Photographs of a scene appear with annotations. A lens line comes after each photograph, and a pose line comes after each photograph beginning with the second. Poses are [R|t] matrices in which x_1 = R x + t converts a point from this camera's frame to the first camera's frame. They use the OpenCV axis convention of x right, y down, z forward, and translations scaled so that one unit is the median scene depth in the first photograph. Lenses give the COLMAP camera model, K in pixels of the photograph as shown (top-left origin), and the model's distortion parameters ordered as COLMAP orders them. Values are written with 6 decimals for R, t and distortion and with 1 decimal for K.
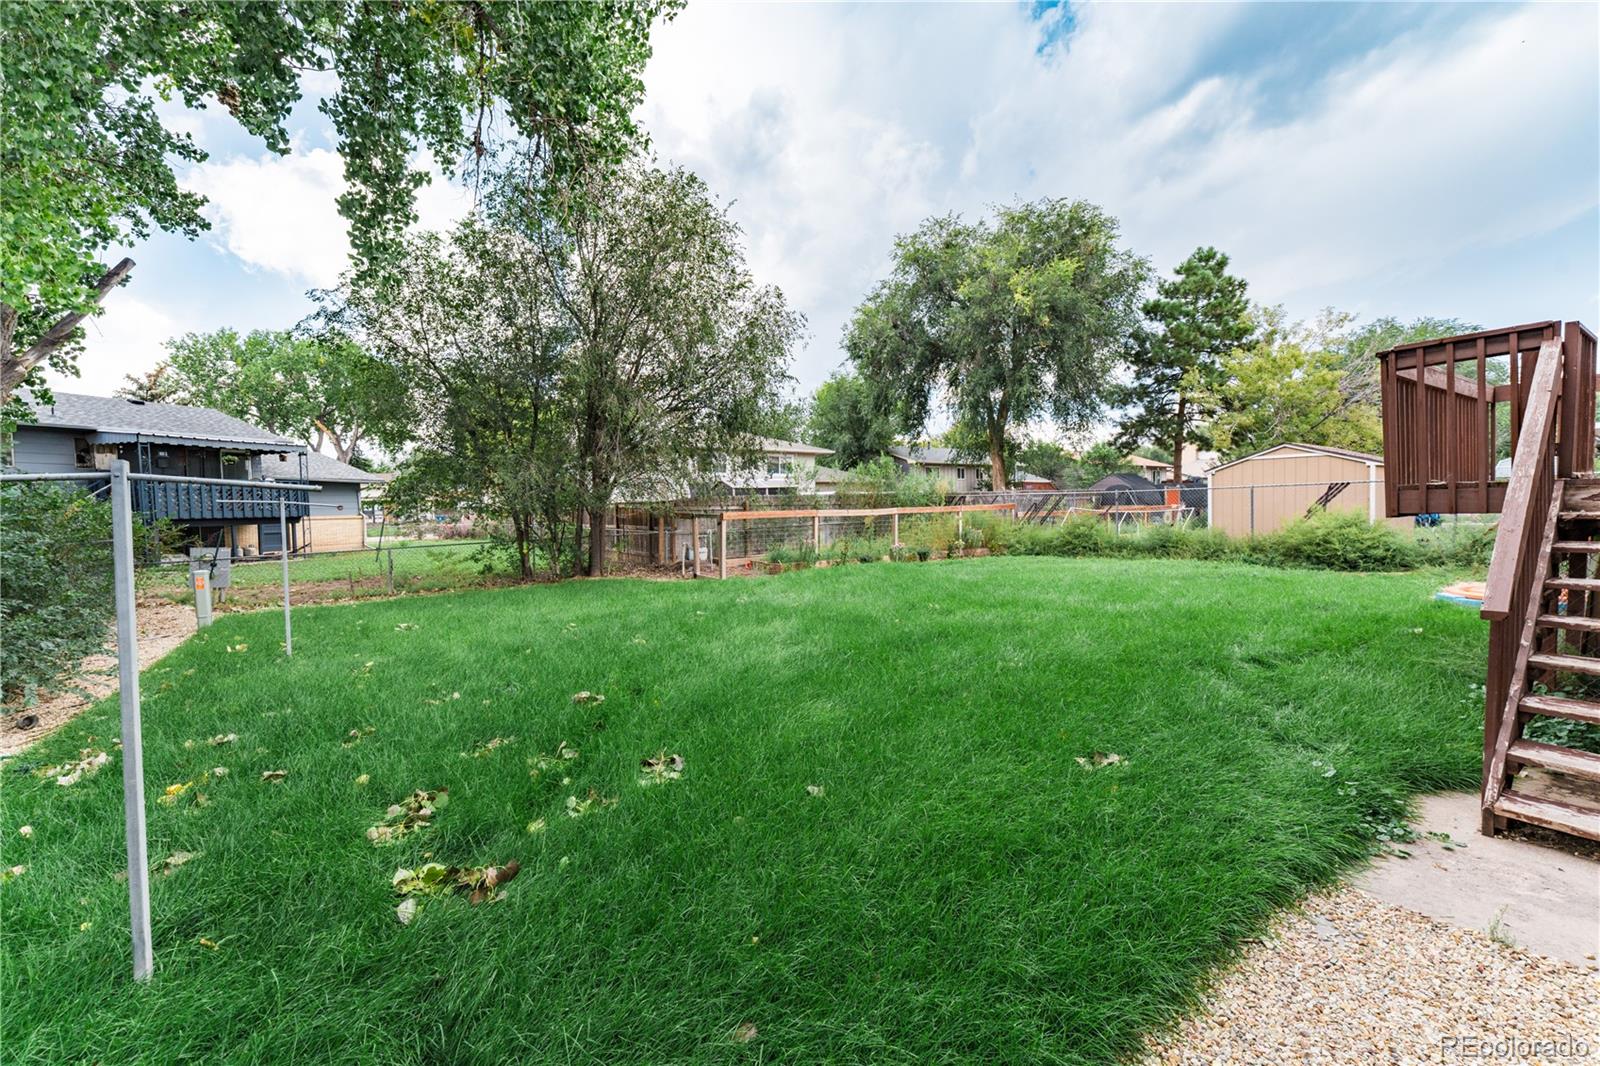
lens RADIAL K [[638.0, 0, 800.0], [0, 638.0, 533.0], [0, 0, 1]] dist [-0.000272, 0.000022]
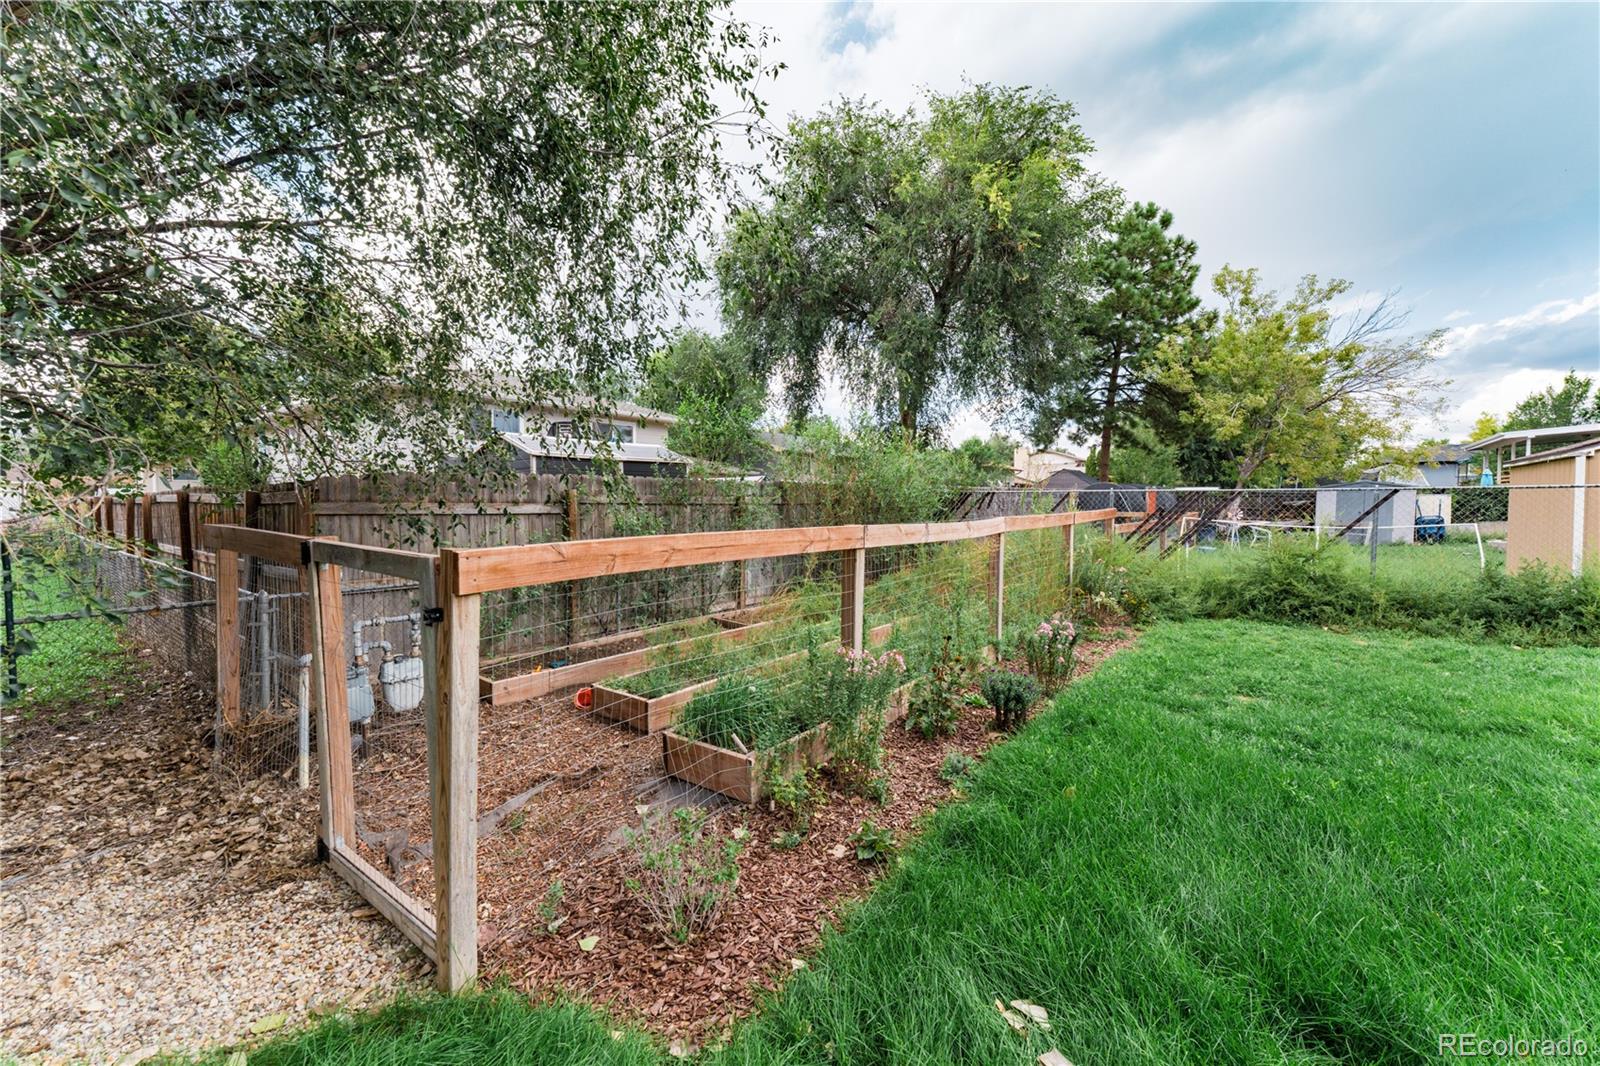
lens RADIAL K [[638.0, 0, 800.0], [0, 638.0, 533.0], [0, 0, 1]] dist [-0.000272, 0.000022]
pose [[0.956858, -0.010278, 0.290373, -0.031827], [0.016956, 0.999646, -0.020490, -0.014073], [-0.290060, 0.024530, 0.956694, 0.369373]]
